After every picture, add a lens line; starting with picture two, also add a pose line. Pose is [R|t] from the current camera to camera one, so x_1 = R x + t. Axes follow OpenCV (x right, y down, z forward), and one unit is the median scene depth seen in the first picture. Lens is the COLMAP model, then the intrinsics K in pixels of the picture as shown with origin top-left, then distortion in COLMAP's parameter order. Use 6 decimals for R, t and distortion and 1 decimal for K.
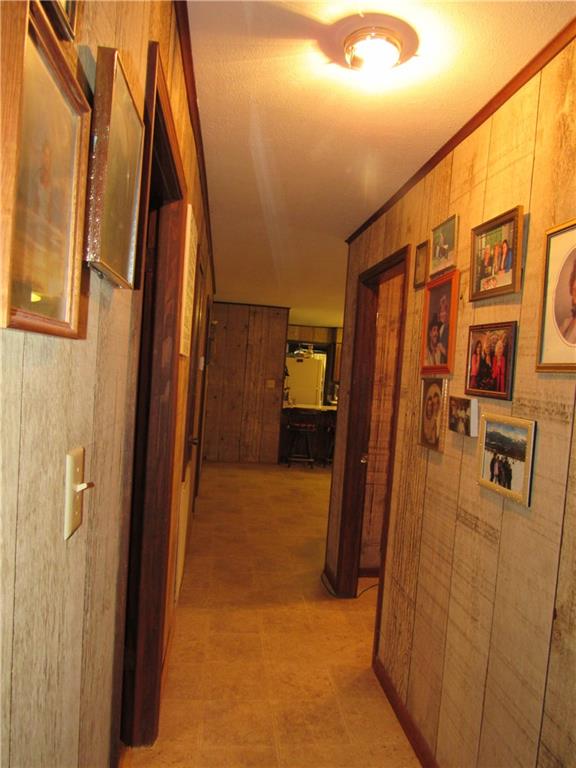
lens RADIAL K [[553.2, 0, 287.8], [0, 553.2, 385.9], [0, 0, 1]] dist [-0.003594, 0.003304]
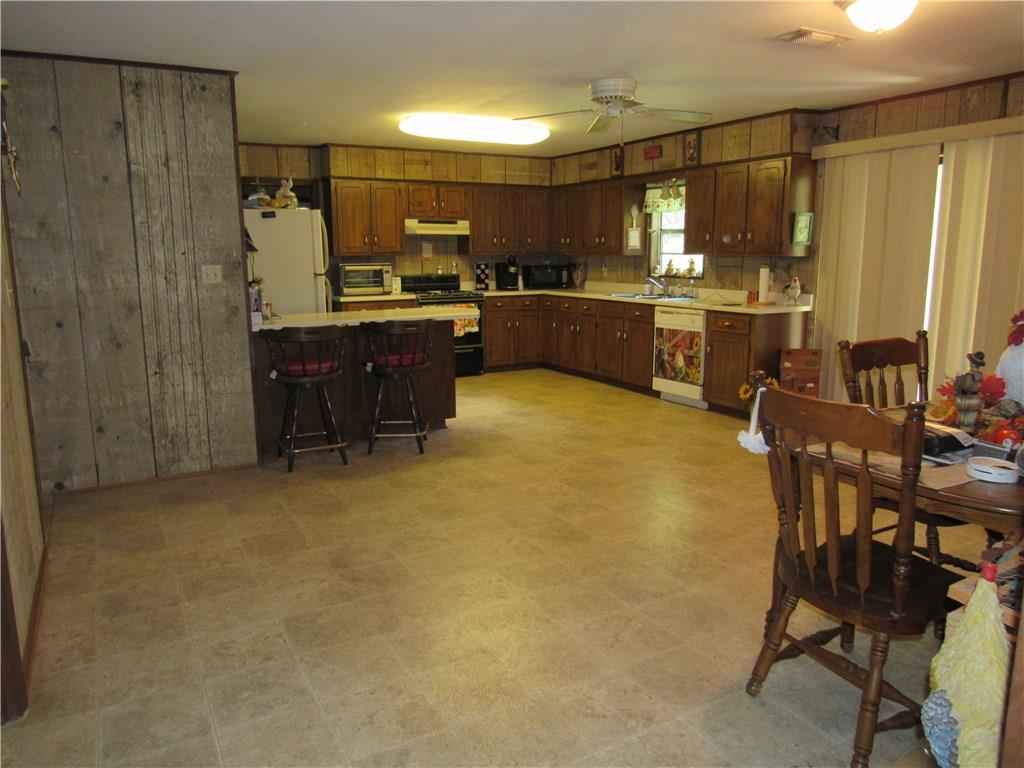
lens RADIAL K [[737.6, 0, 510.4], [0, 737.6, 384.3], [0, 0, 1]] dist [-0.003594, 0.003304]
pose [[0.926494, -0.140590, 0.349060, -0.028347], [0.078192, 0.979267, 0.186874, -0.008902], [-0.368096, -0.145844, 0.918278, 0.423370]]
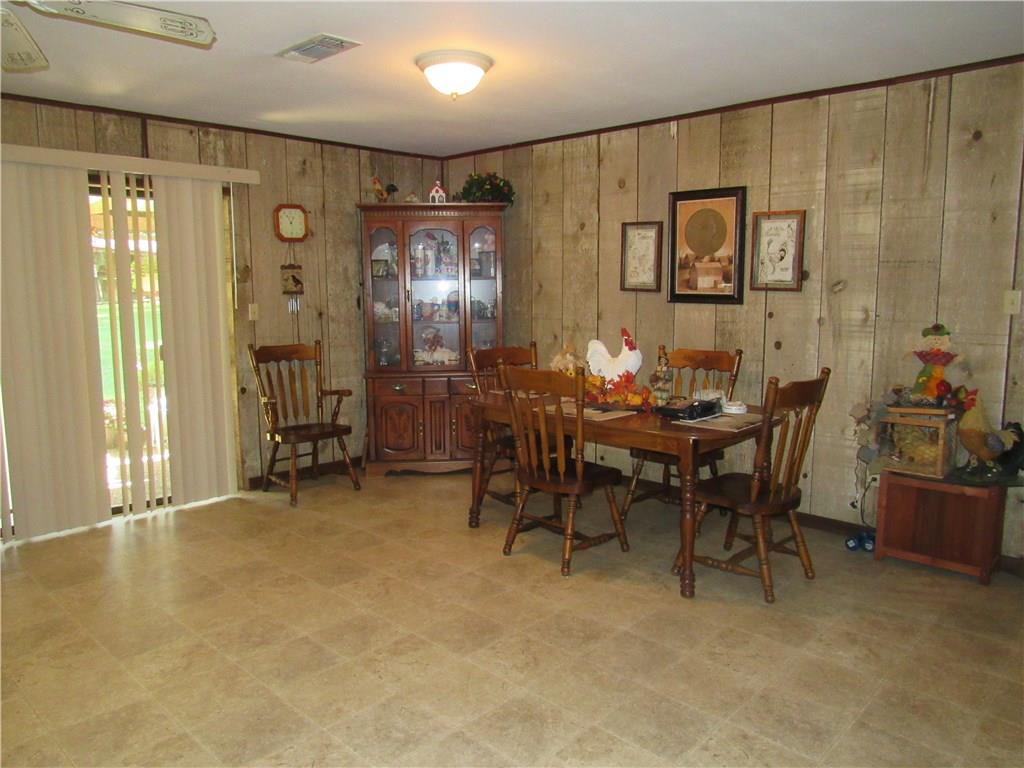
lens RADIAL K [[737.6, 0, 514.2], [0, 737.6, 380.2], [0, 0, 1]] dist [-0.003594, 0.003304]
pose [[-0.640449, -0.159770, 0.751198, -0.050281], [-0.029627, 0.982533, 0.183713, -0.019752], [-0.767429, 0.095403, -0.633996, 0.912161]]
